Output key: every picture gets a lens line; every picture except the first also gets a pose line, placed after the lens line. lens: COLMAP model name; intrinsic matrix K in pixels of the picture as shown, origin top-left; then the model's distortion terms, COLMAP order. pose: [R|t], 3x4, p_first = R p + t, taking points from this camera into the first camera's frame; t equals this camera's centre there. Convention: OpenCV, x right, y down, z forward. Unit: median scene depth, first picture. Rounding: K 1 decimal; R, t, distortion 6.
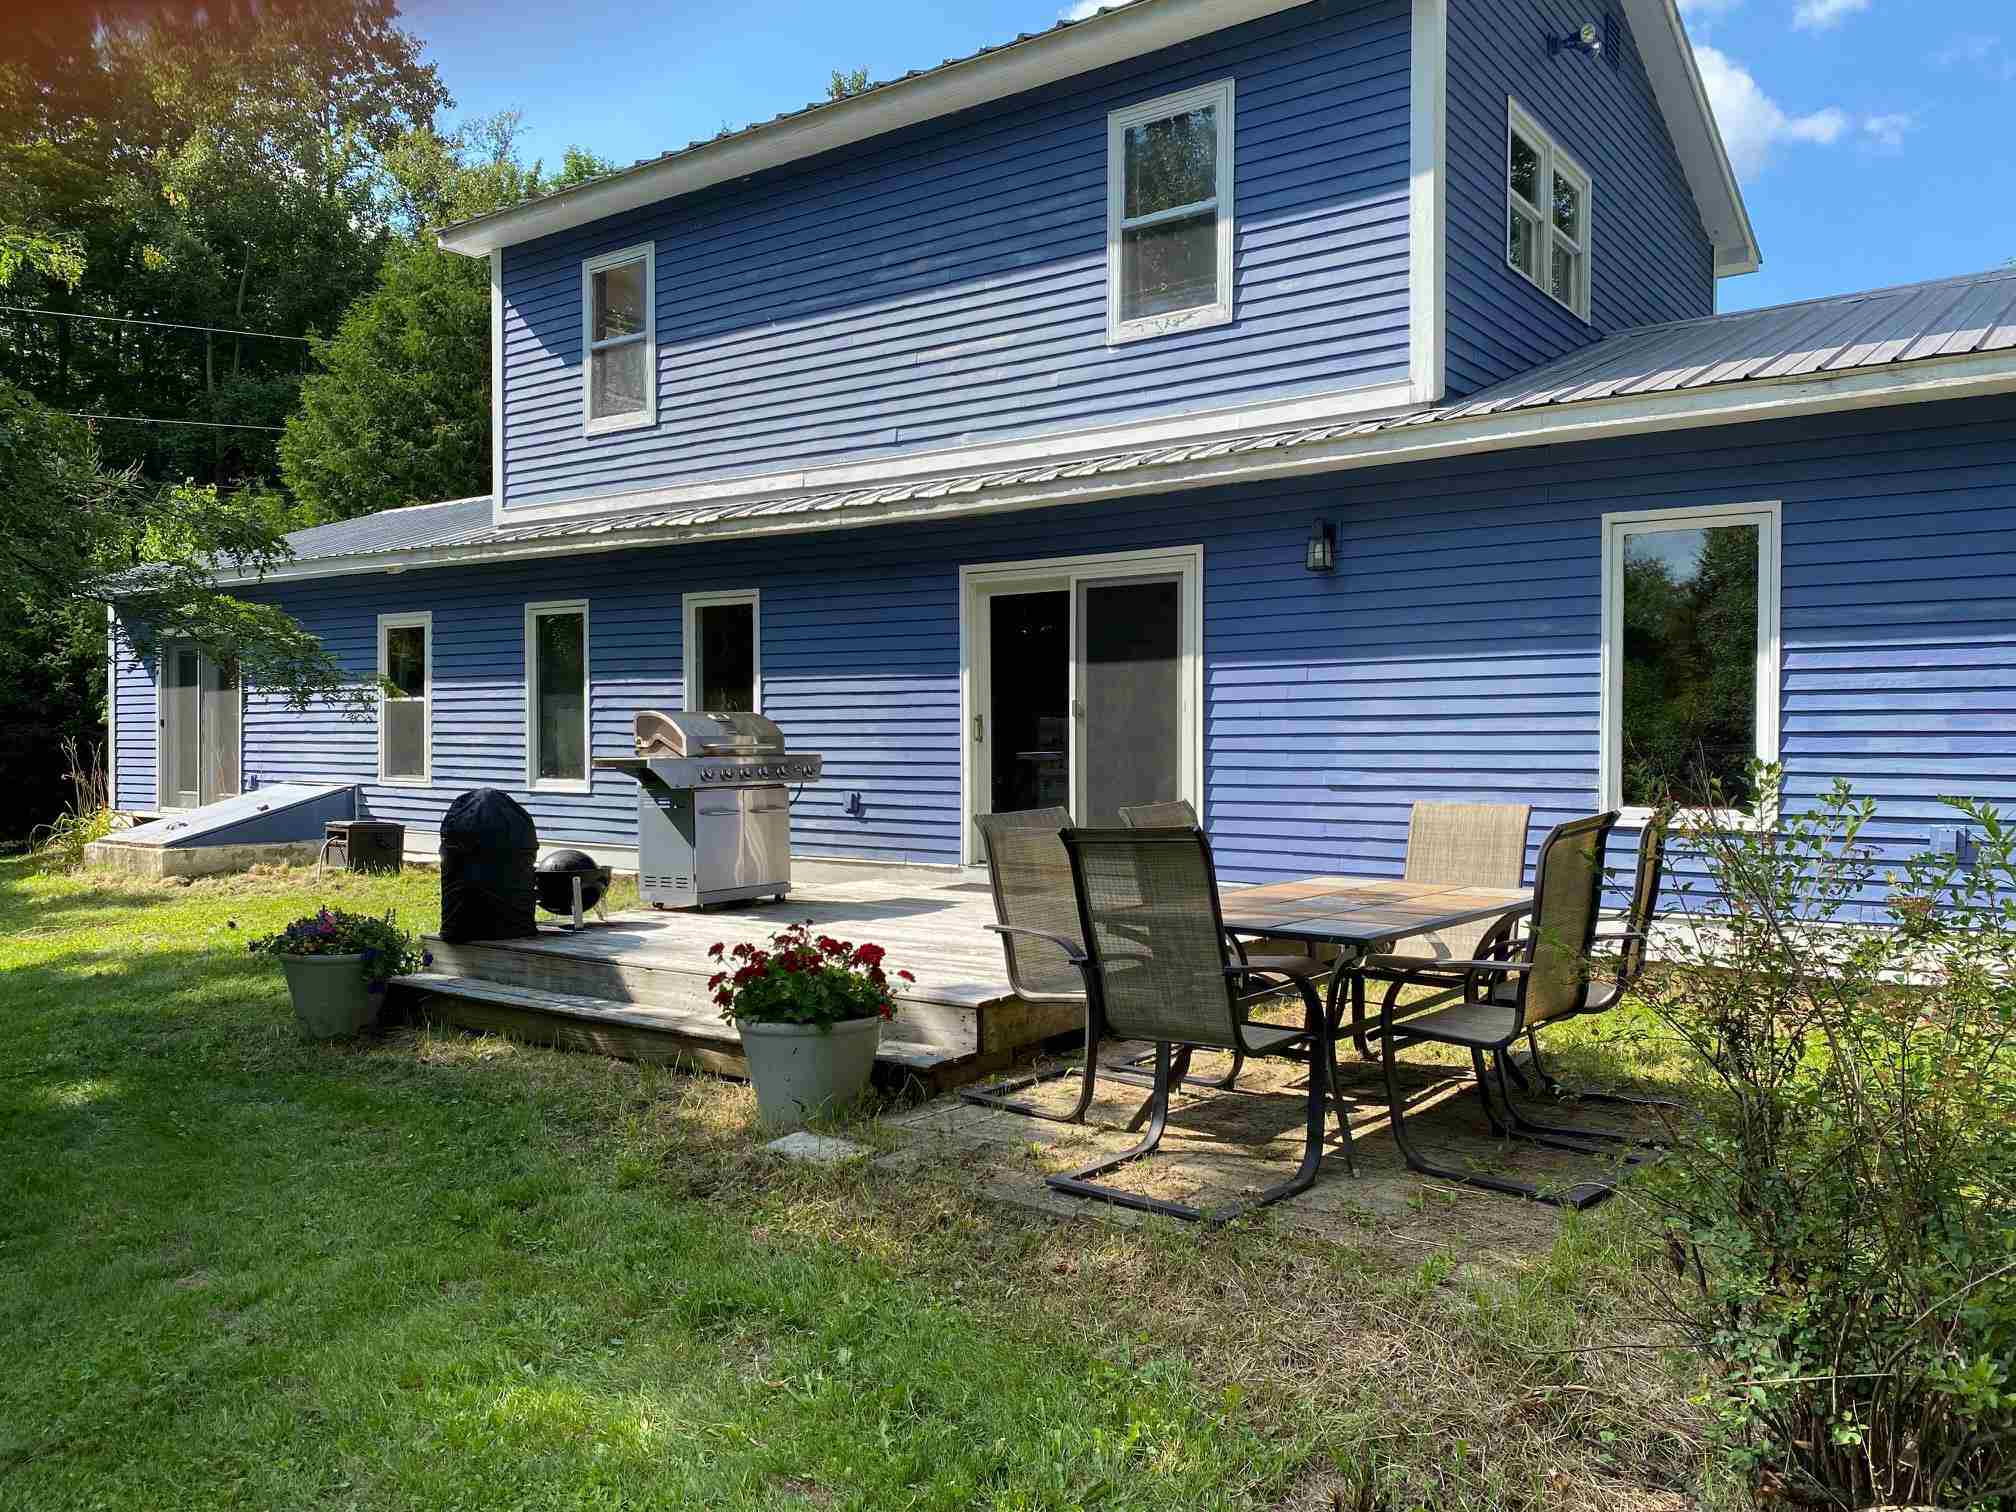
lens RADIAL K [[1565.1, 0, 1029.5], [0, 1565.1, 770.1], [0, 0, 1]] dist [0.002186, -0.008426]
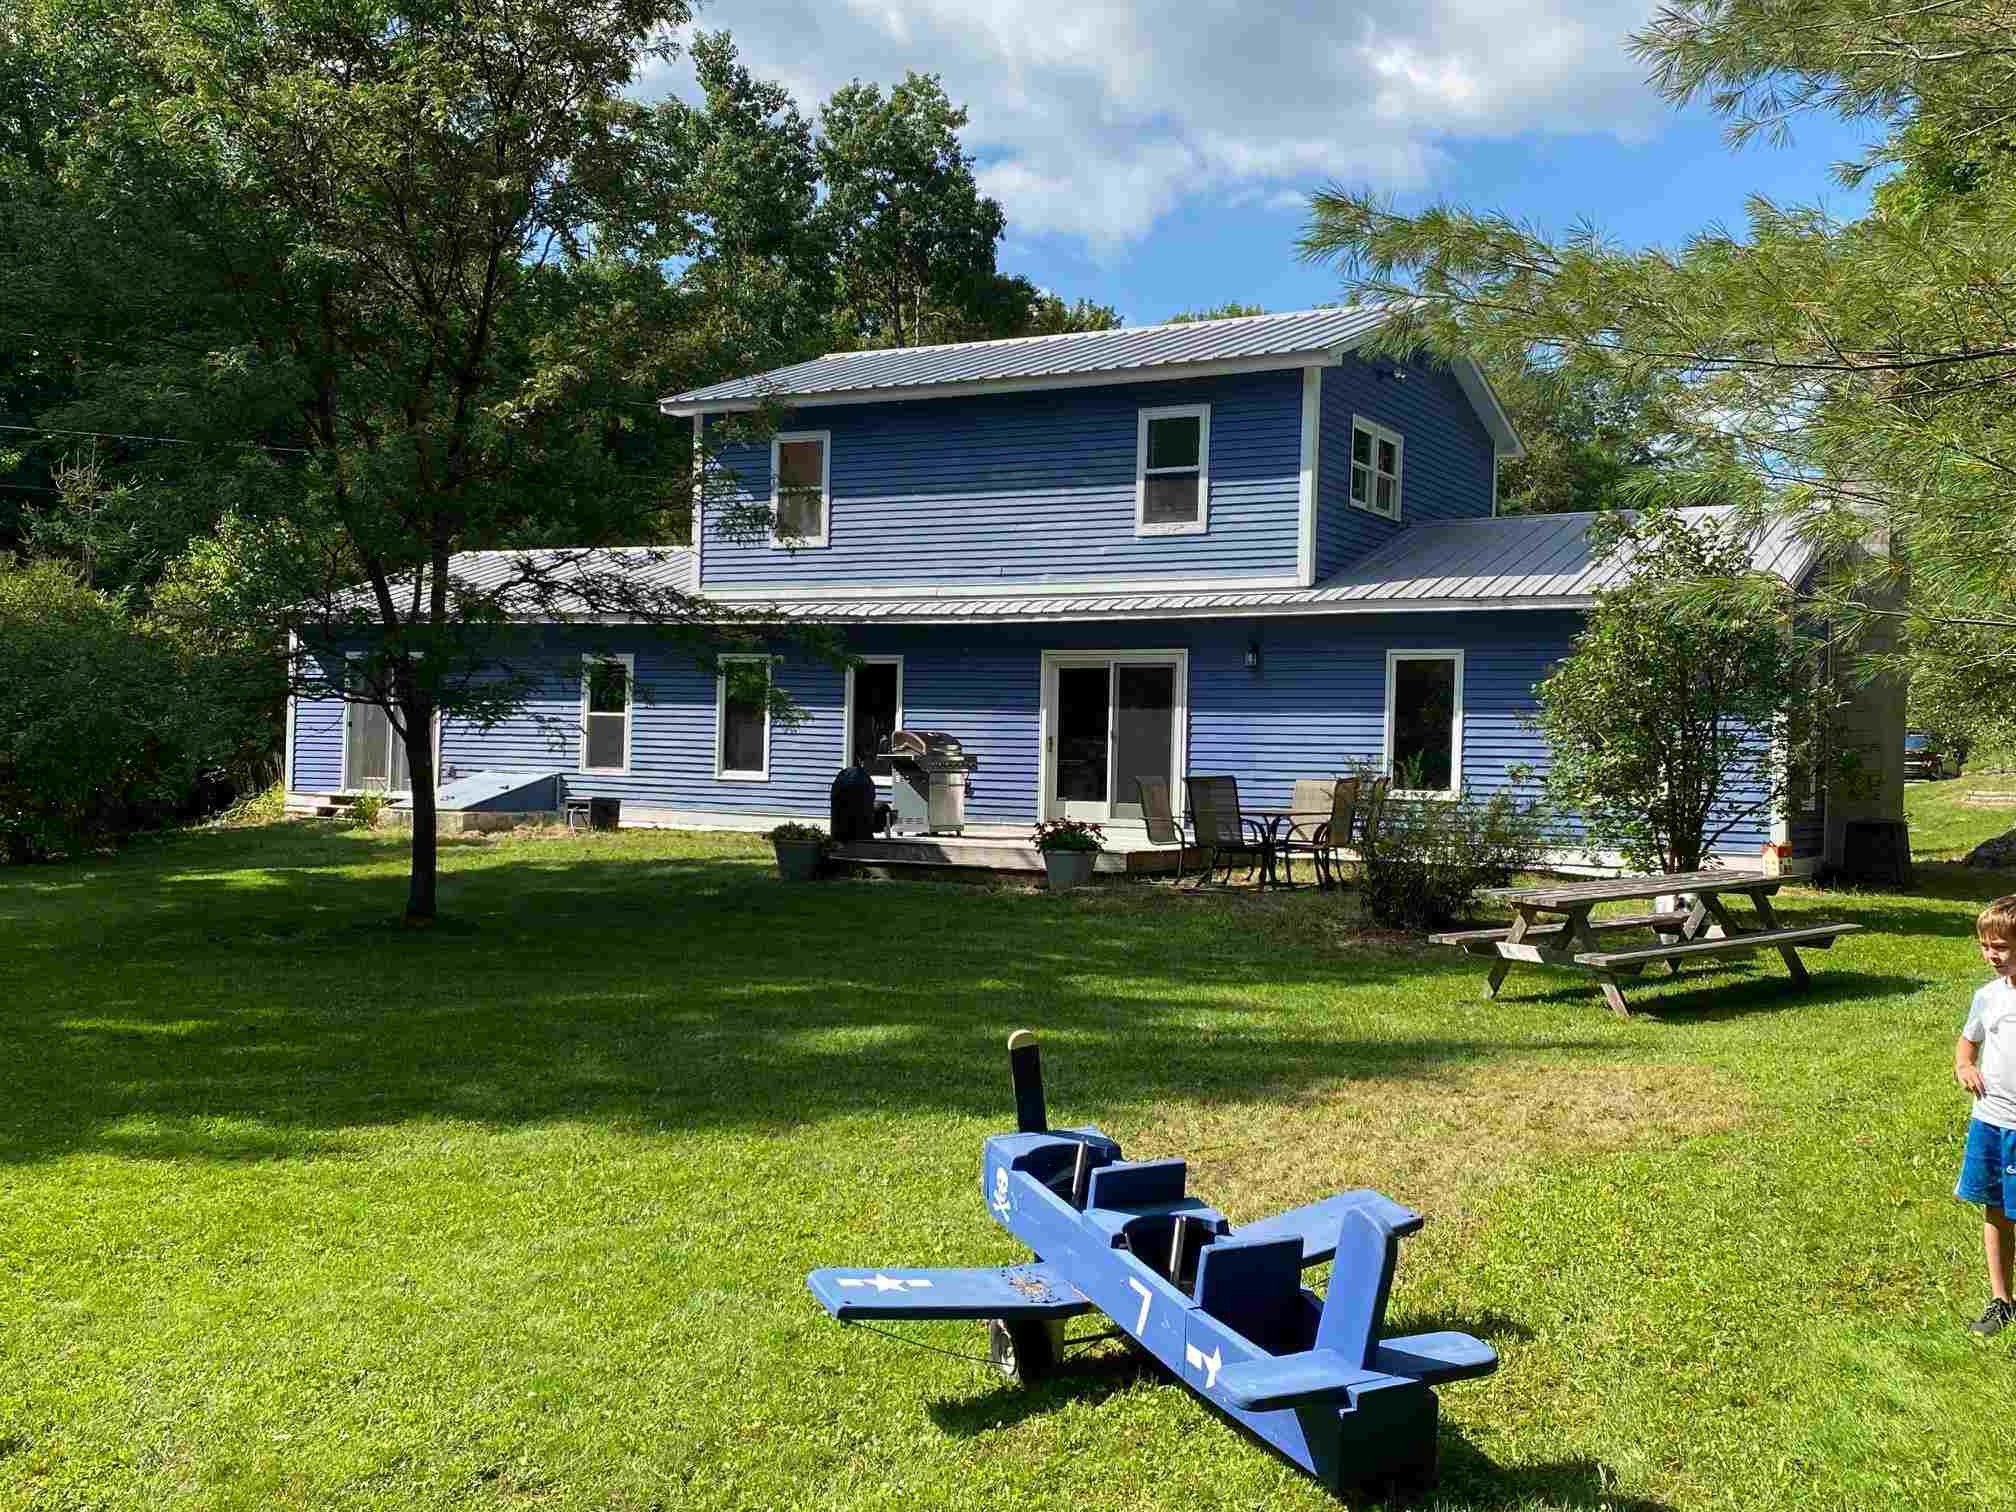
lens RADIAL K [[2092.7, 0, 996.5], [0, 2092.7, 747.5], [0, 0, 1]] dist [0.024339, 0.000000]
pose [[0.994962, 0.024874, 0.097118, -0.340100], [-0.022200, 0.999347, -0.028514, 0.047814], [-0.097764, 0.026214, 0.994864, -1.396144]]
